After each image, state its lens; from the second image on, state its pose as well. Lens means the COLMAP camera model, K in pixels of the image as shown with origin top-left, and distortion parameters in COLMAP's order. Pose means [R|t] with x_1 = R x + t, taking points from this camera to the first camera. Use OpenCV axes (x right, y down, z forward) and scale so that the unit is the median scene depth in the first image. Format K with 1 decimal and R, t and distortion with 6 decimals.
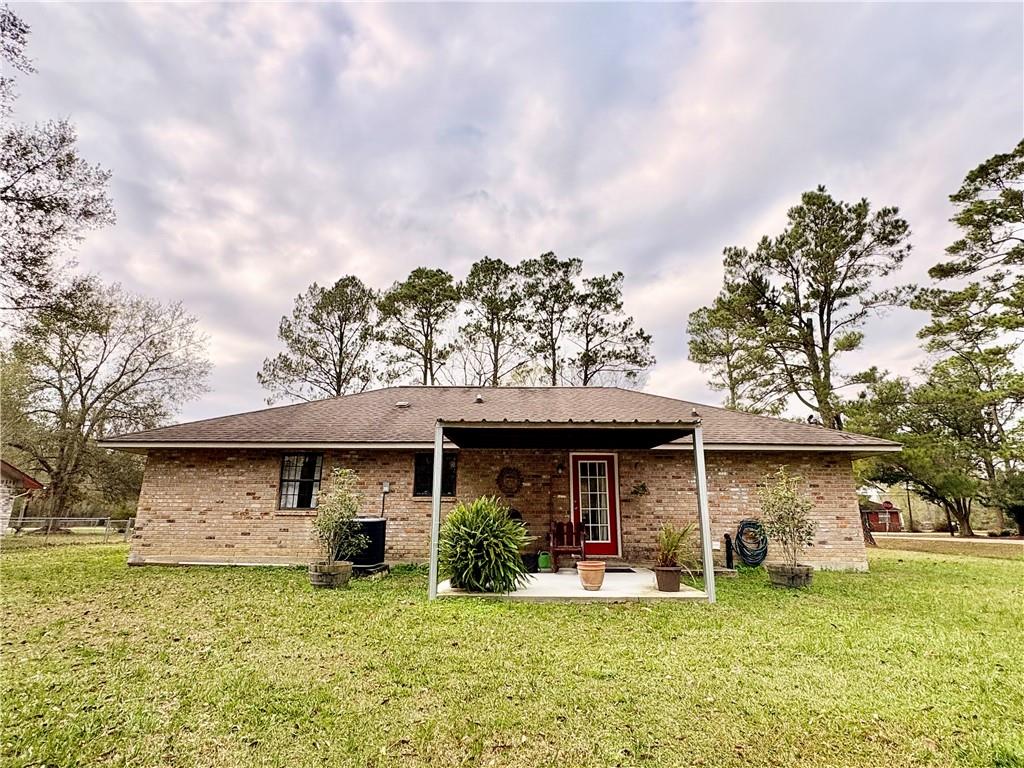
lens RADIAL K [[525.9, 0, 512.0], [0, 525.9, 384.0], [0, 0, 1]] dist [0.002303, 0.000191]
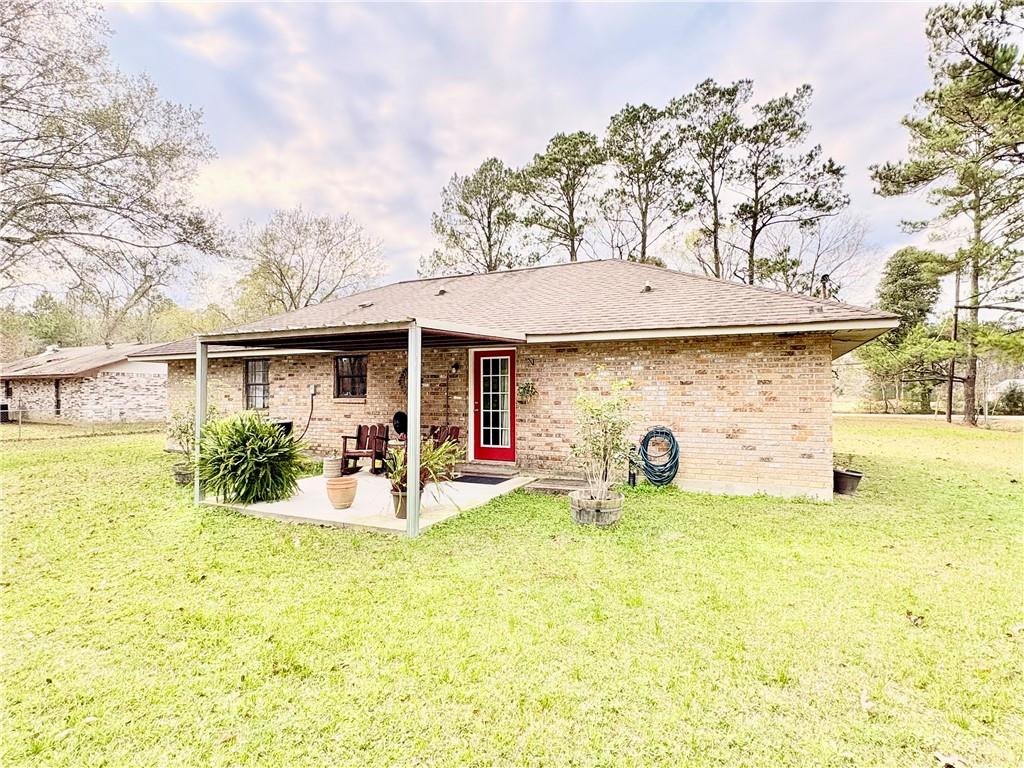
lens RADIAL K [[525.9, 0, 512.0], [0, 525.9, 384.0], [0, 0, 1]] dist [0.002303, 0.000191]
pose [[0.909837, -0.014045, -0.414729, 0.141125], [0.109766, 0.971974, 0.207891, 0.003071], [0.400186, -0.234670, 0.885879, 0.060415]]
